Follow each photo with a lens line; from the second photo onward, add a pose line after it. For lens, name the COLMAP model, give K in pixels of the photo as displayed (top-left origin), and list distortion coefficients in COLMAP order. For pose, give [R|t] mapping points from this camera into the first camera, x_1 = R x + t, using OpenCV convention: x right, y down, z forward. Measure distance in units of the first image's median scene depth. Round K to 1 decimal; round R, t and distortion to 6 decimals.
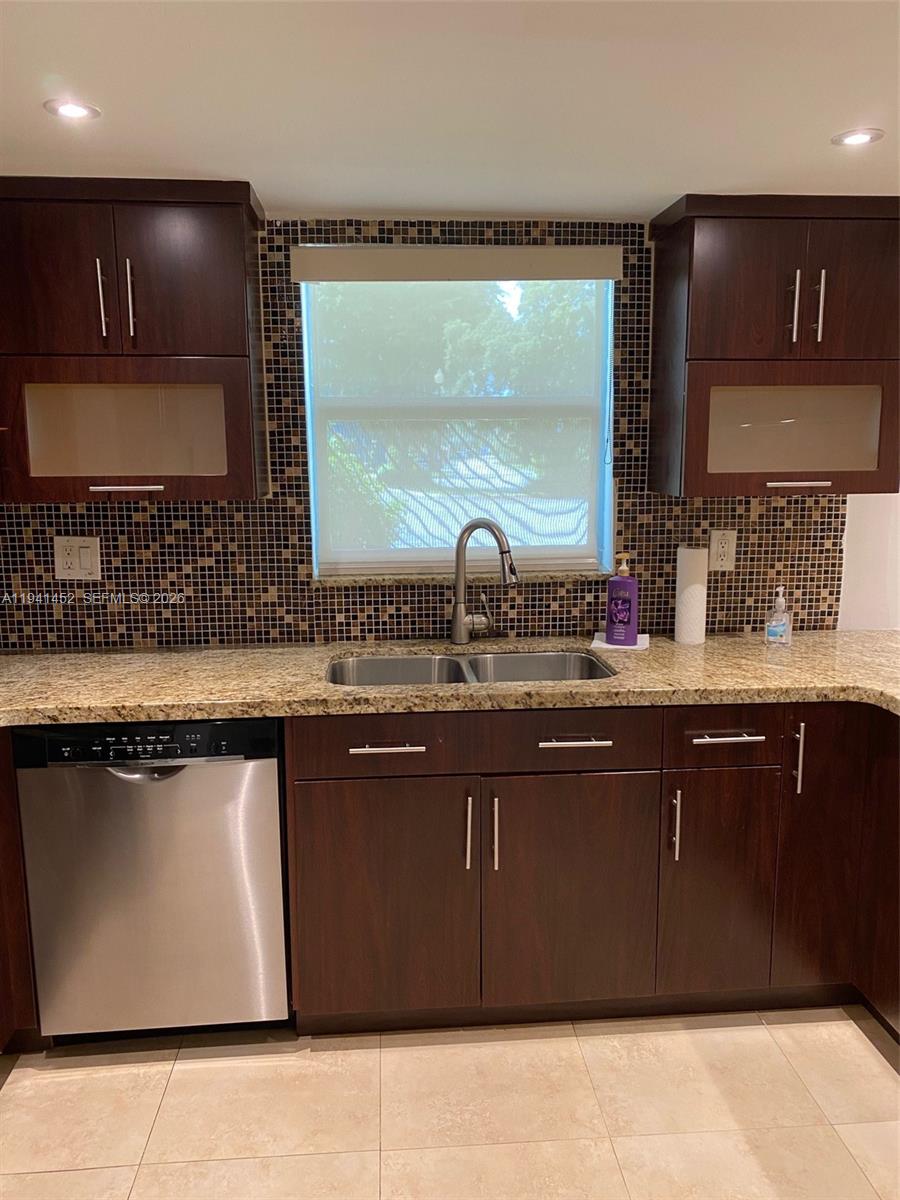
lens RADIAL K [[915.8, 0, 437.7], [0, 915.8, 598.1], [0, 0, 1]] dist [0.058932, -0.084726]
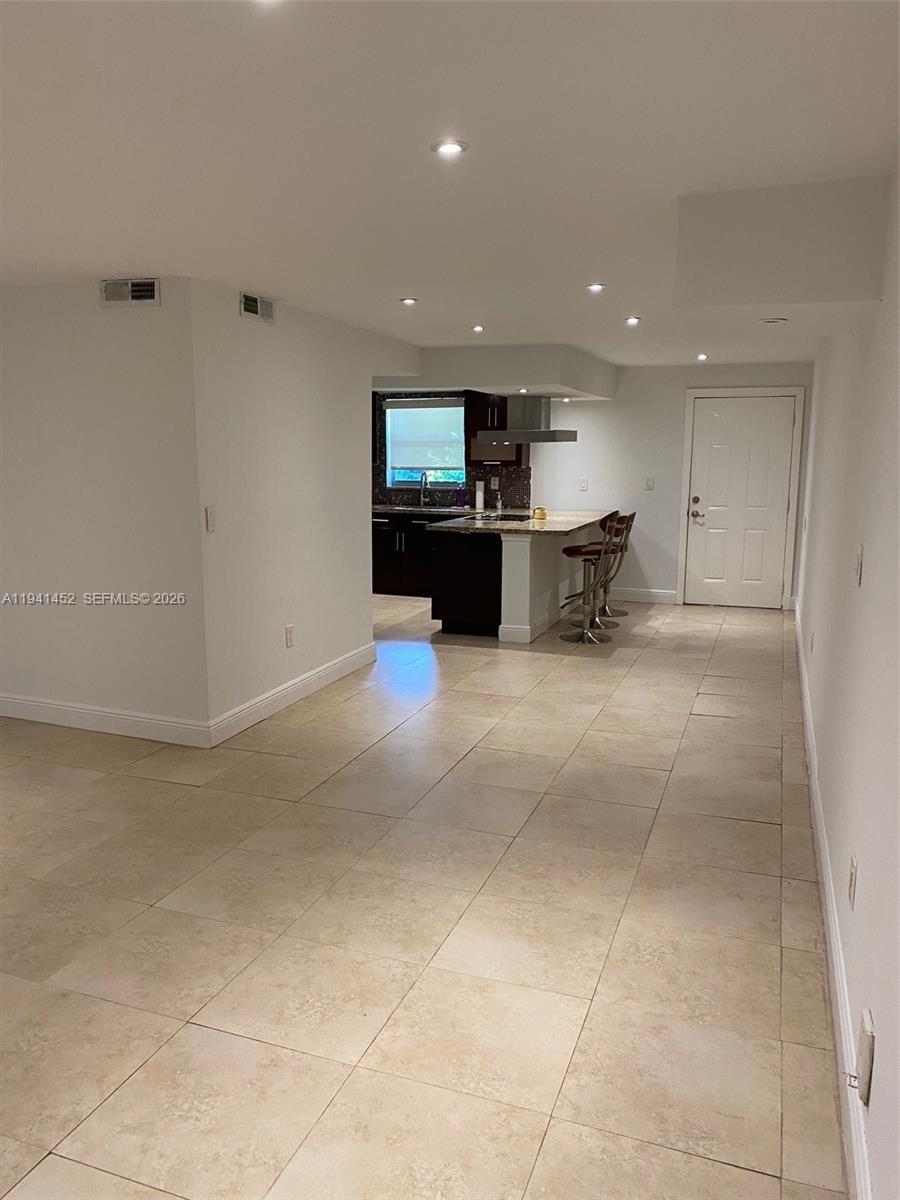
lens RADIAL K [[914.2, 0, 437.6], [0, 914.2, 612.5], [0, 0, 1]] dist [0.011596, -0.007916]
pose [[0.897822, 0.088401, -0.431394, 1.653978], [-0.082708, 0.996061, 0.031978, 0.343369], [0.432521, 0.006969, 0.901597, -2.208147]]
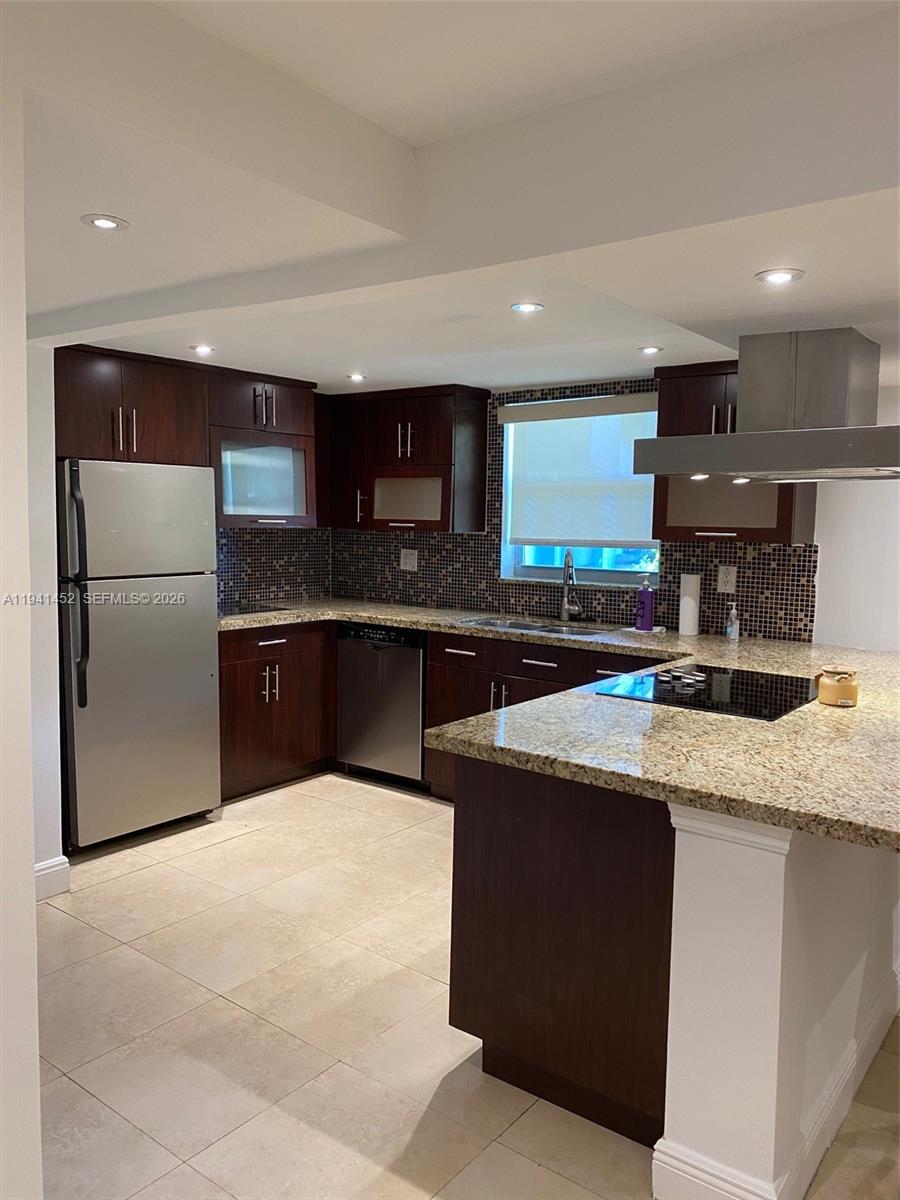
lens RADIAL K [[915.8, 0, 437.7], [0, 915.8, 598.1], [0, 0, 1]] dist [0.058932, -0.084726]
pose [[0.725599, 0.079822, -0.683473, 1.006205], [-0.131543, 0.991022, -0.023909, 0.077712], [0.675428, 0.107254, 0.729584, -0.422509]]
